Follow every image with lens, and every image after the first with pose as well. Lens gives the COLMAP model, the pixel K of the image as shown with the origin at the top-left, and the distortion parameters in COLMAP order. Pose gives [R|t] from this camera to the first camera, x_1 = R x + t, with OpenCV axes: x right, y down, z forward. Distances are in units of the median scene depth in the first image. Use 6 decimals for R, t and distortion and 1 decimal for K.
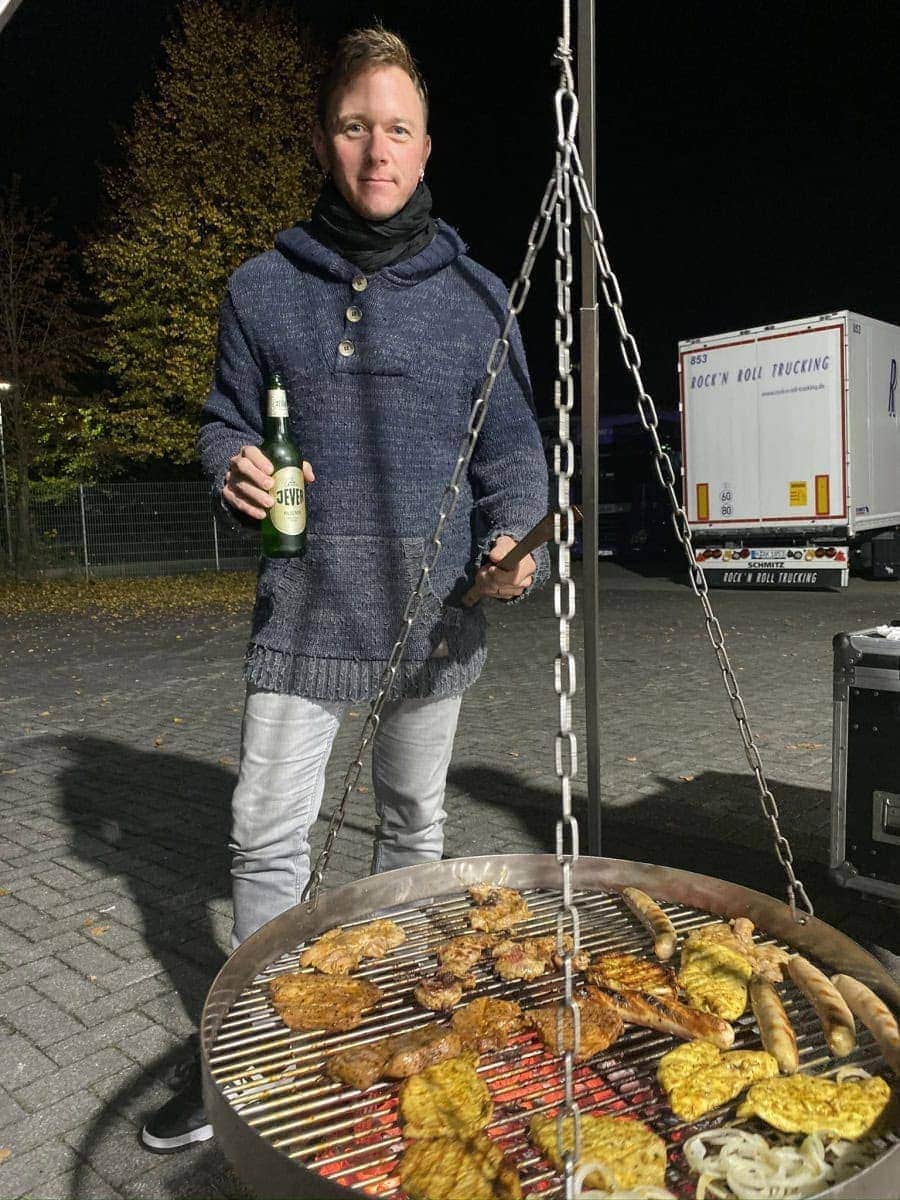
lens RADIAL K [[913.4, 0, 450.0], [0, 913.4, 600.0], [0, 0, 1]] dist [-0.002091, -0.001209]
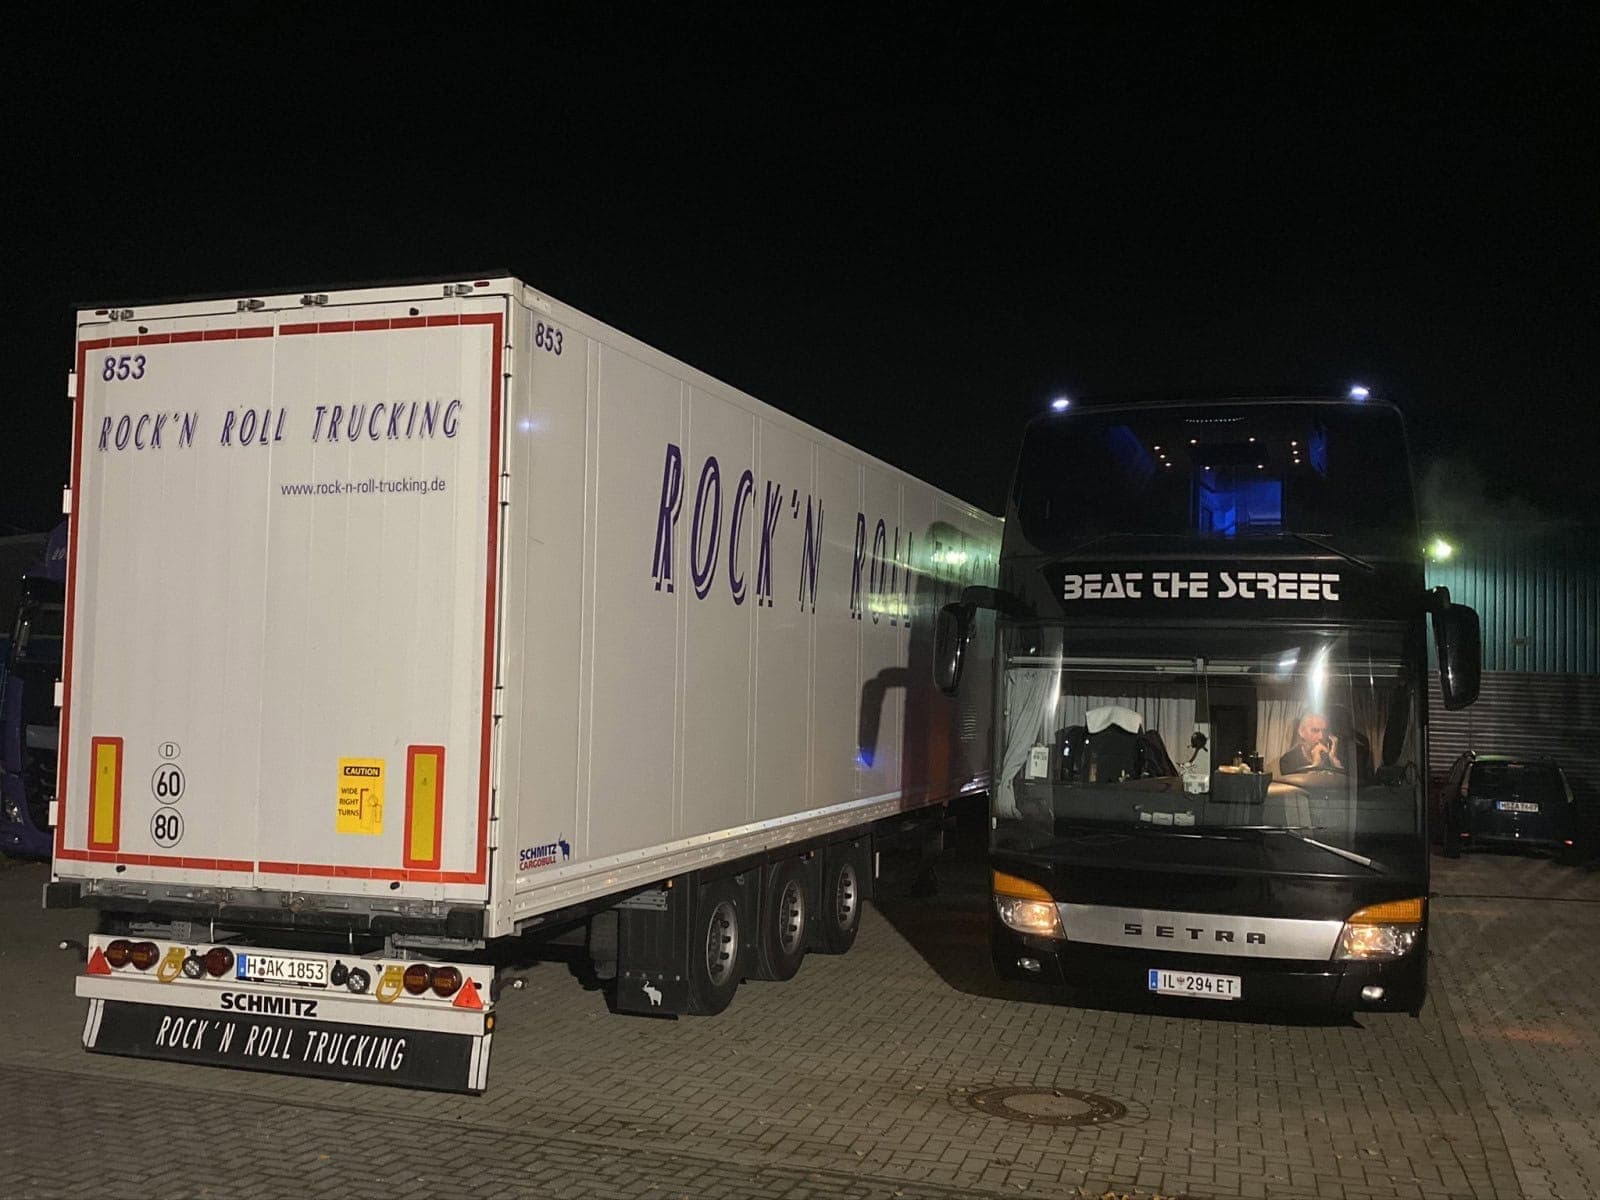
lens RADIAL K [[1592.5, 0, 800.0], [0, 1592.5, 600.0], [0, 0, 1]] dist [0.006383, 0.000969]
pose [[0.908193, 0.093682, 0.407933, 0.277369], [-0.026821, 0.985652, -0.166645, -0.092221], [-0.417692, 0.140404, 0.897675, 0.399078]]
